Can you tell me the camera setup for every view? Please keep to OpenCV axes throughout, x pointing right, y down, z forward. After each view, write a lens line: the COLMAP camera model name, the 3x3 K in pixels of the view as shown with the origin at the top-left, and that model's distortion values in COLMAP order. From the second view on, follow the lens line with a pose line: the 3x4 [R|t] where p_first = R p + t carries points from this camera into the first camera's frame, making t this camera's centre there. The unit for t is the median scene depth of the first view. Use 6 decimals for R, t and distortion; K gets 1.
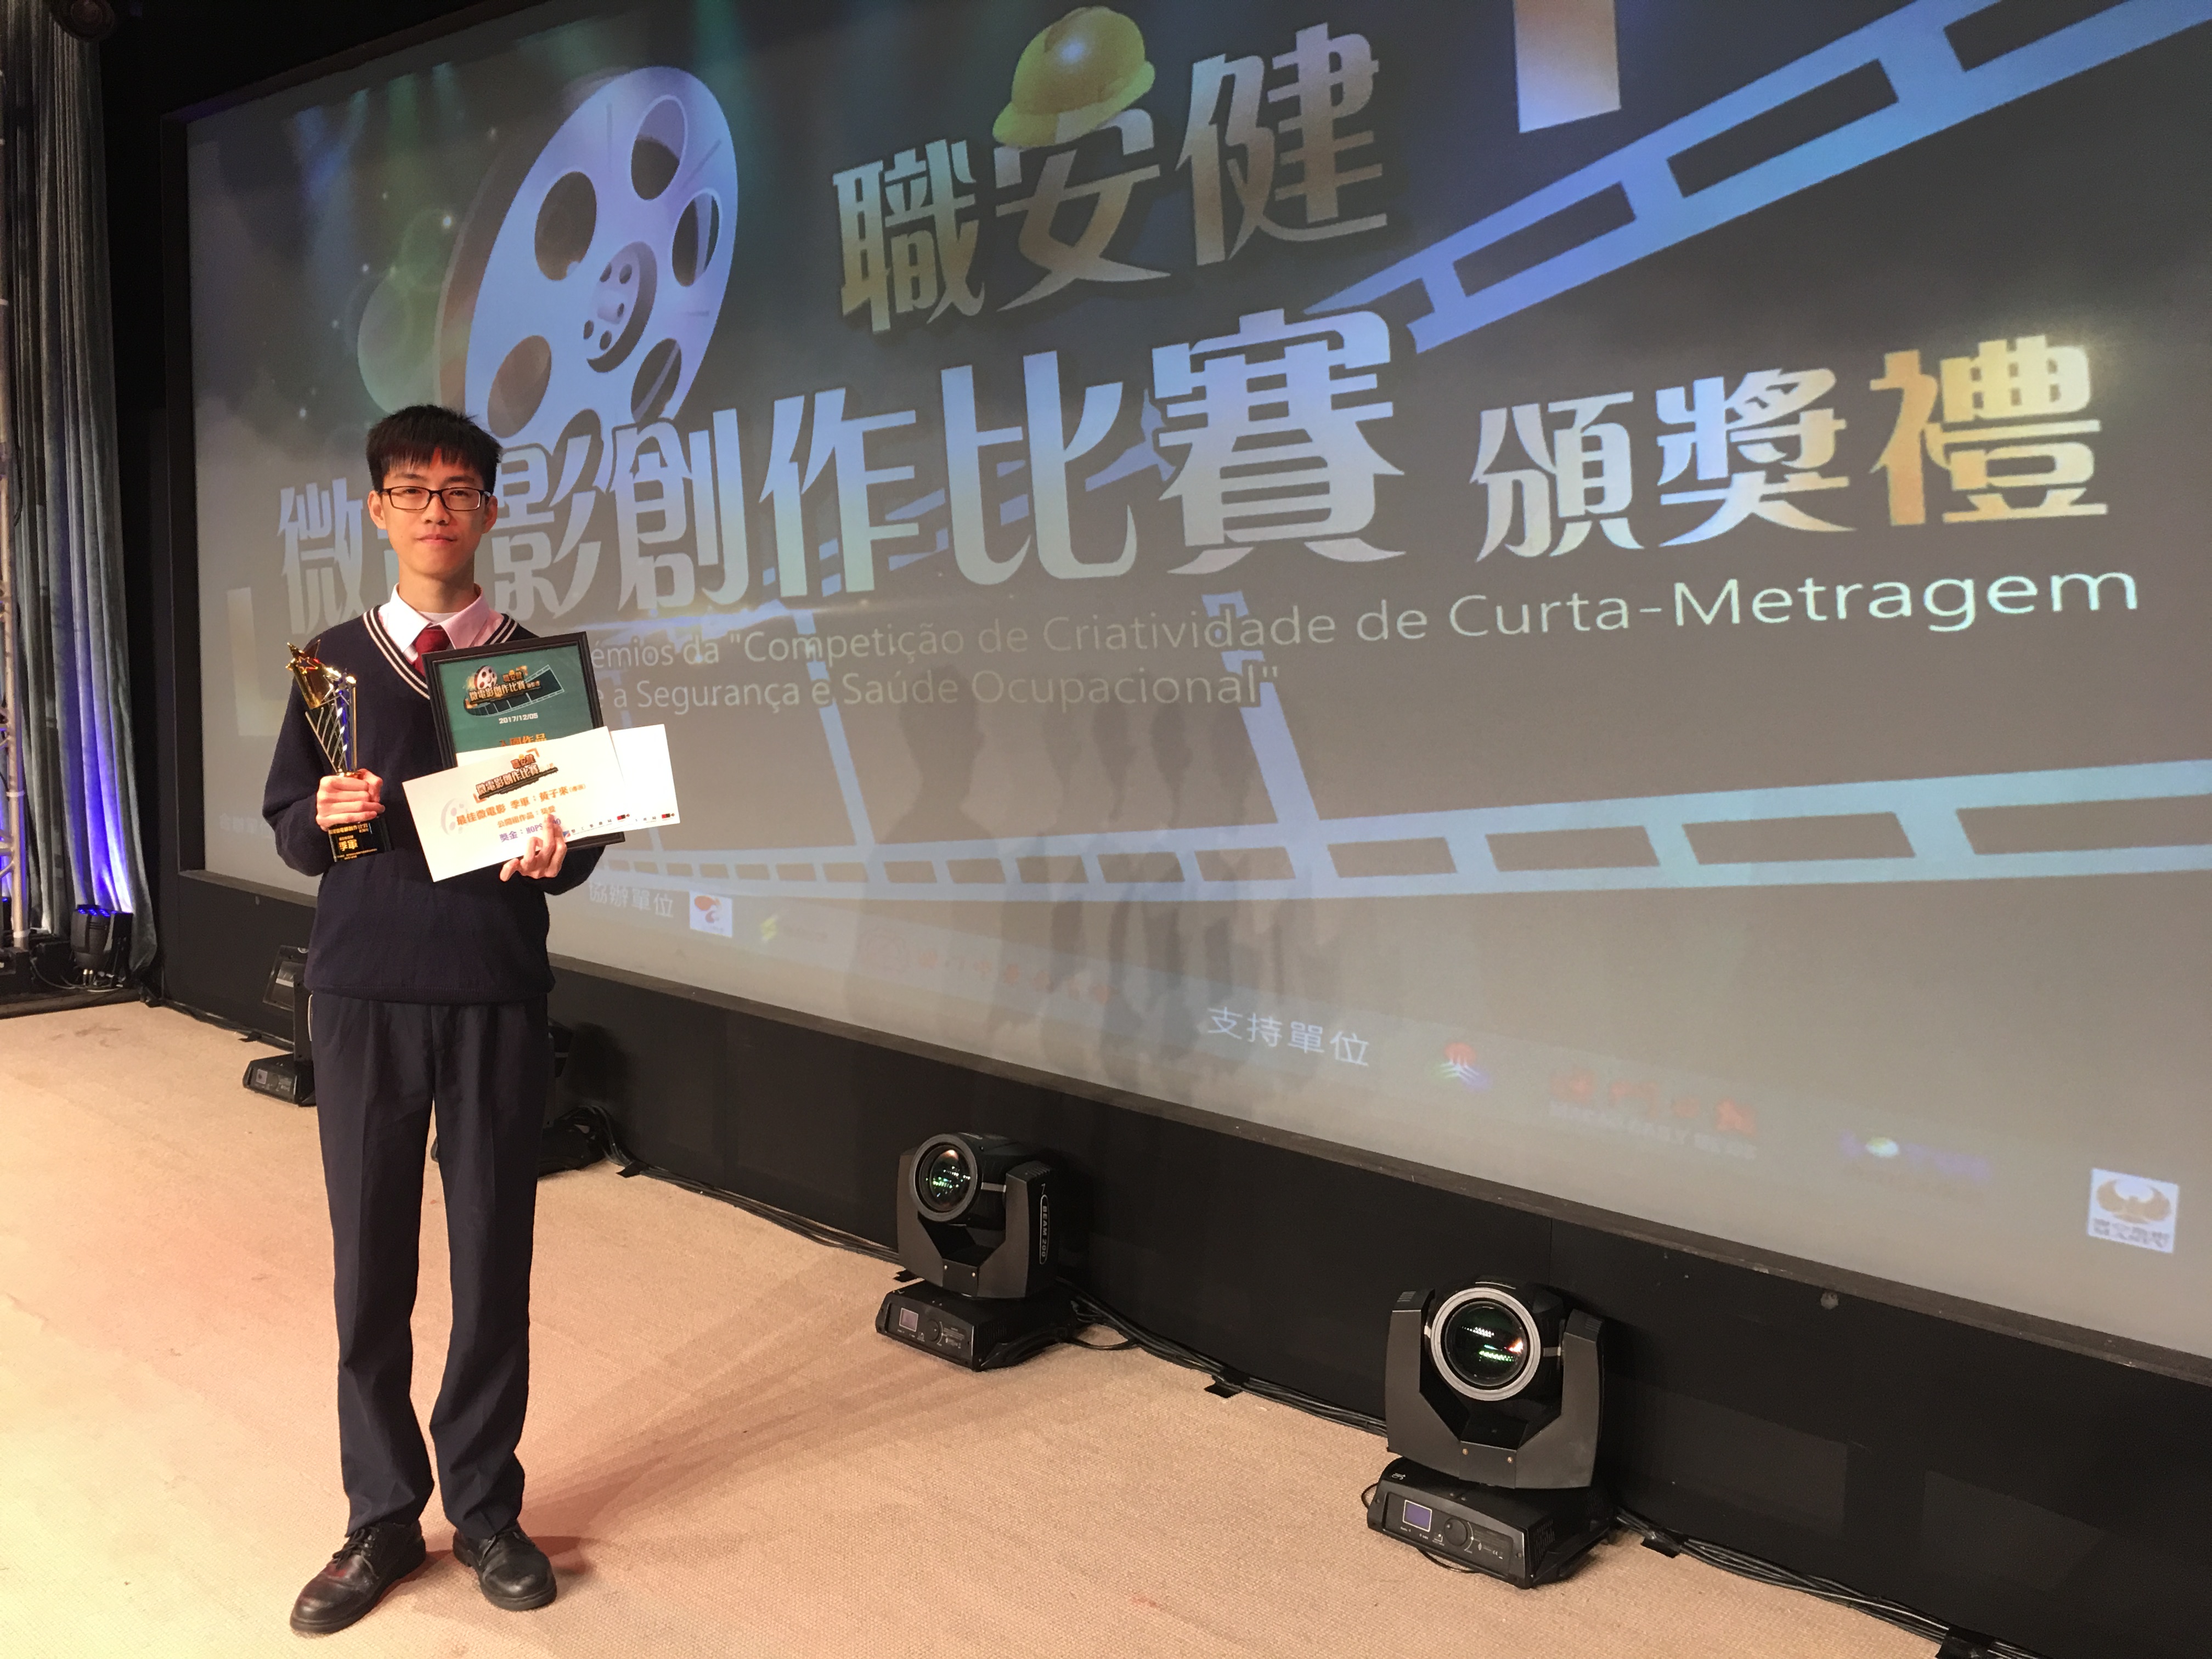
lens RADIAL K [[1893.8, 0, 1108.3], [0, 1893.8, 828.1], [0, 0, 1]] dist [0.067184, -0.064185]
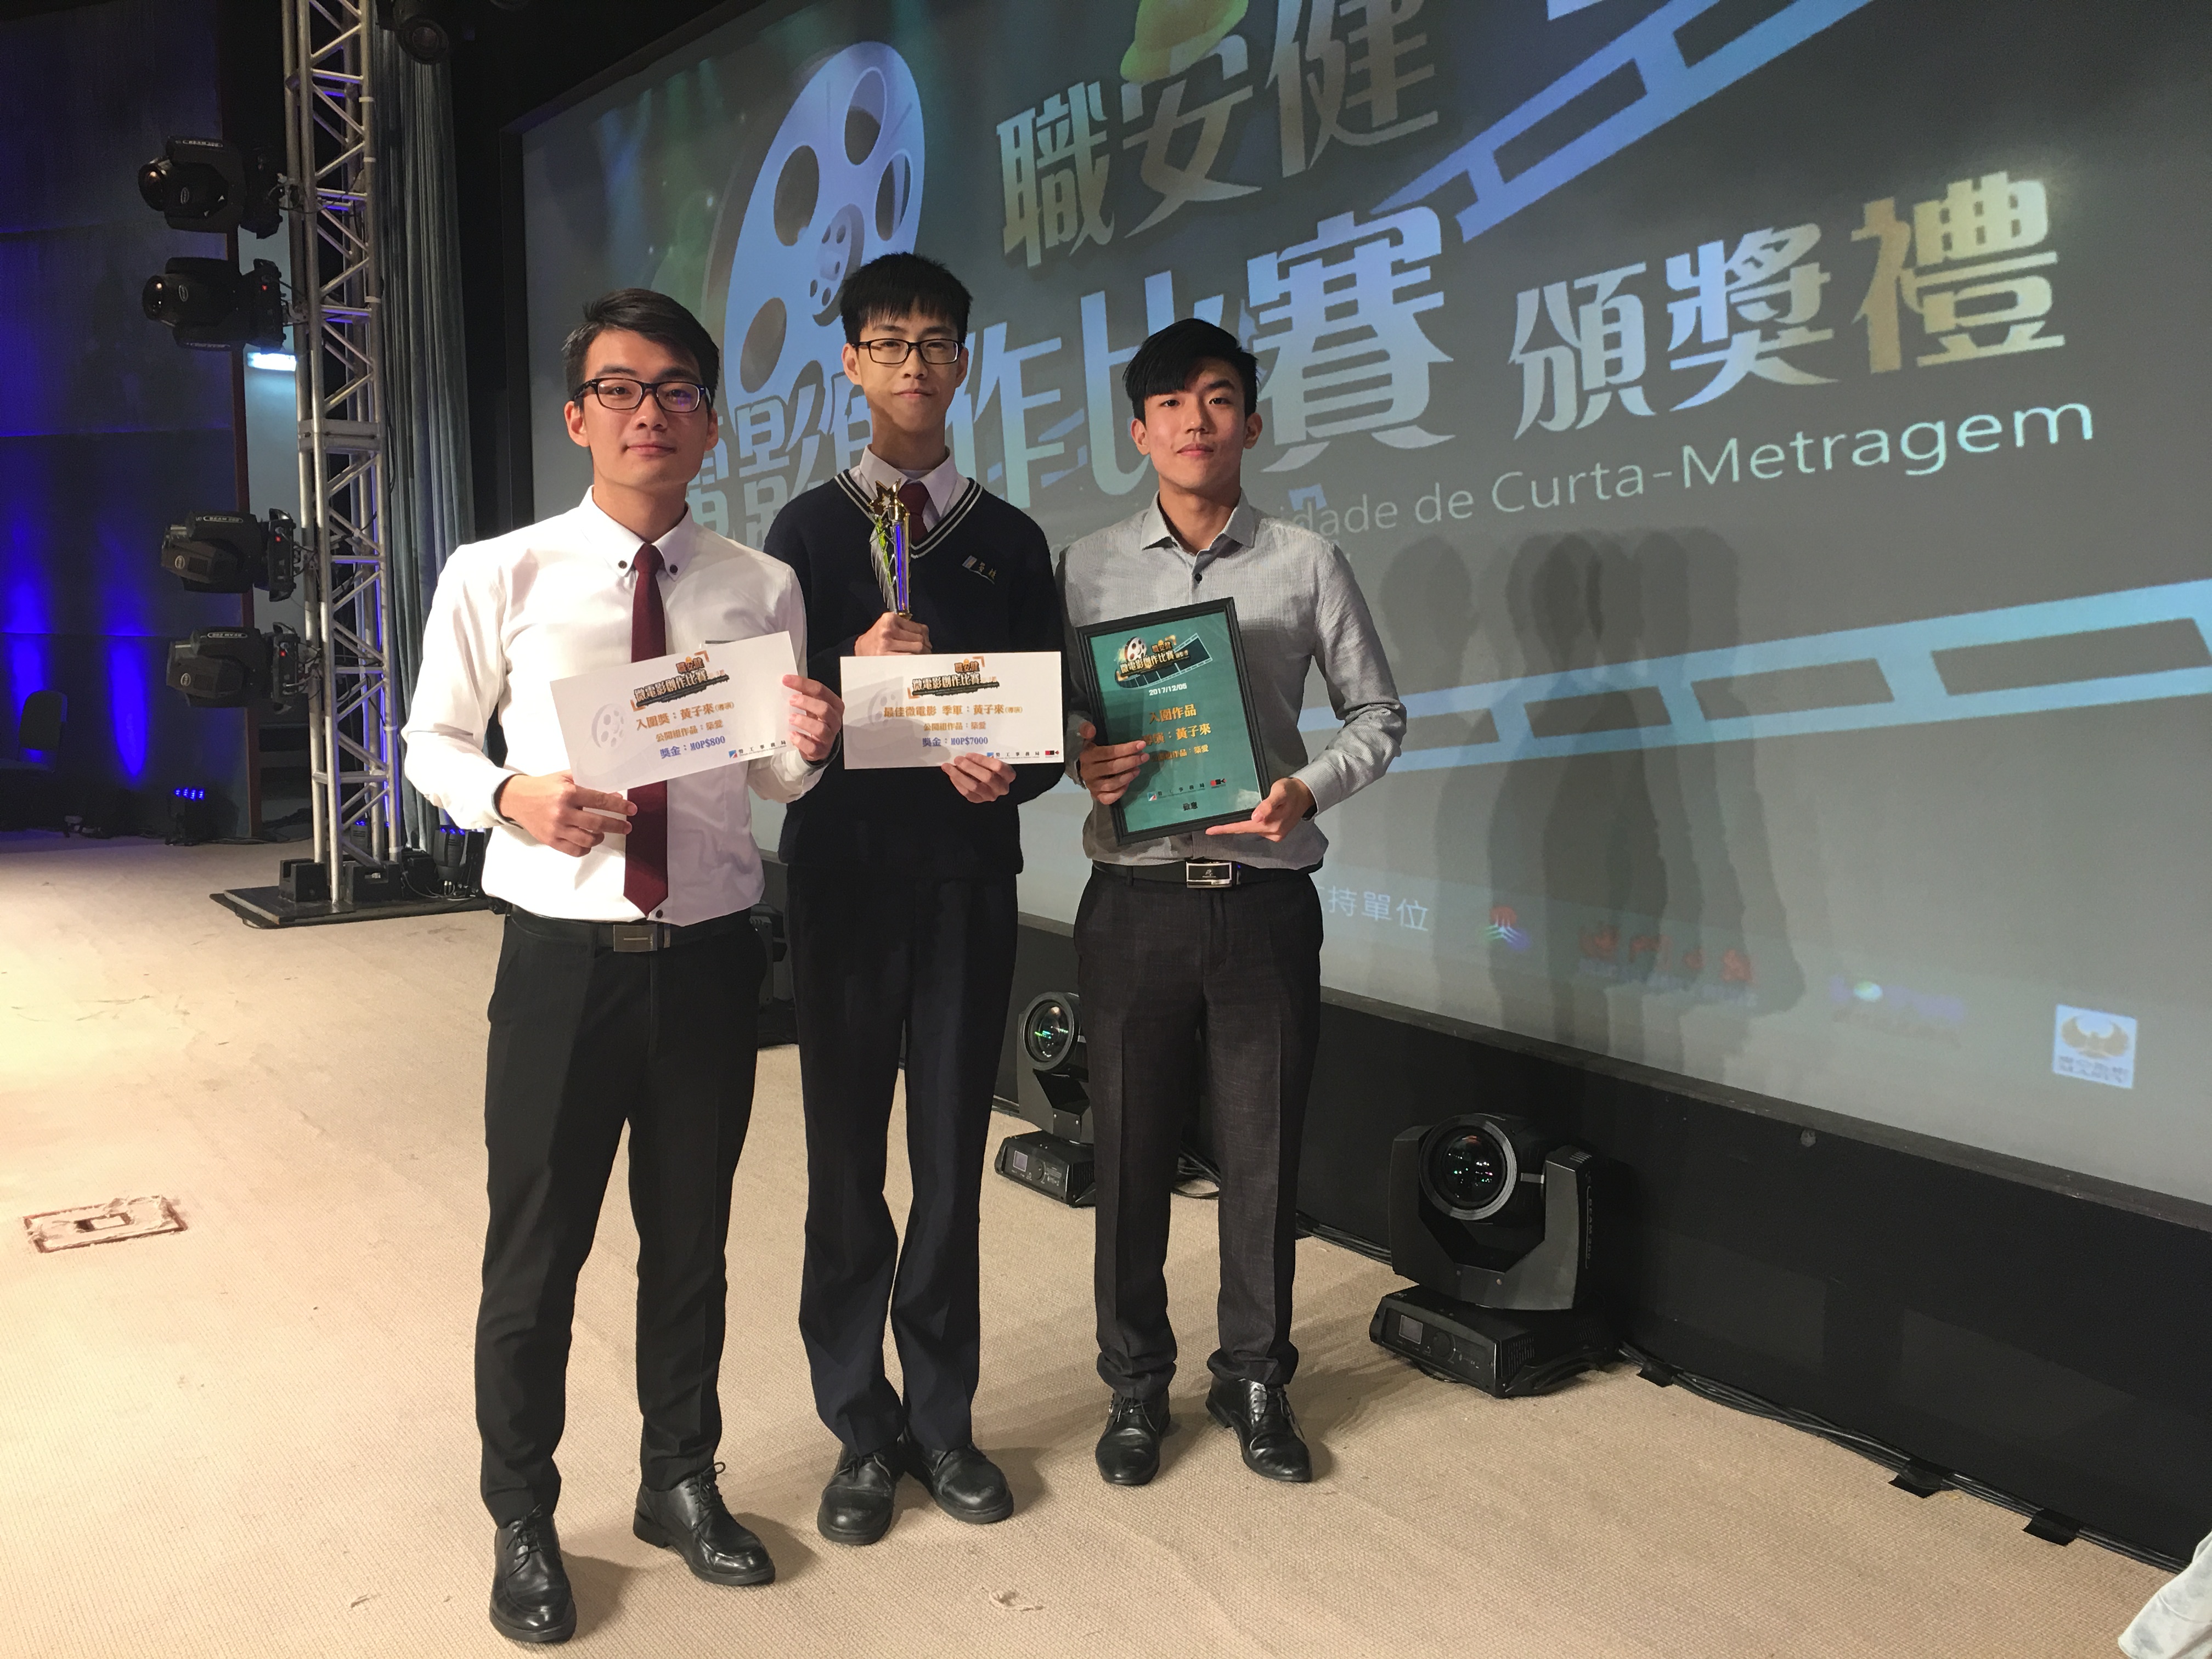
lens RADIAL K [[1893.8, 0, 1102.4], [0, 1893.8, 826.2], [0, 0, 1]] dist [0.067184, -0.064185]
pose [[0.976922, 0.007046, -0.213479, 0.187769], [-0.006146, 0.999969, 0.004880, 0.064361], [0.213506, -0.003456, 0.976936, -0.063274]]
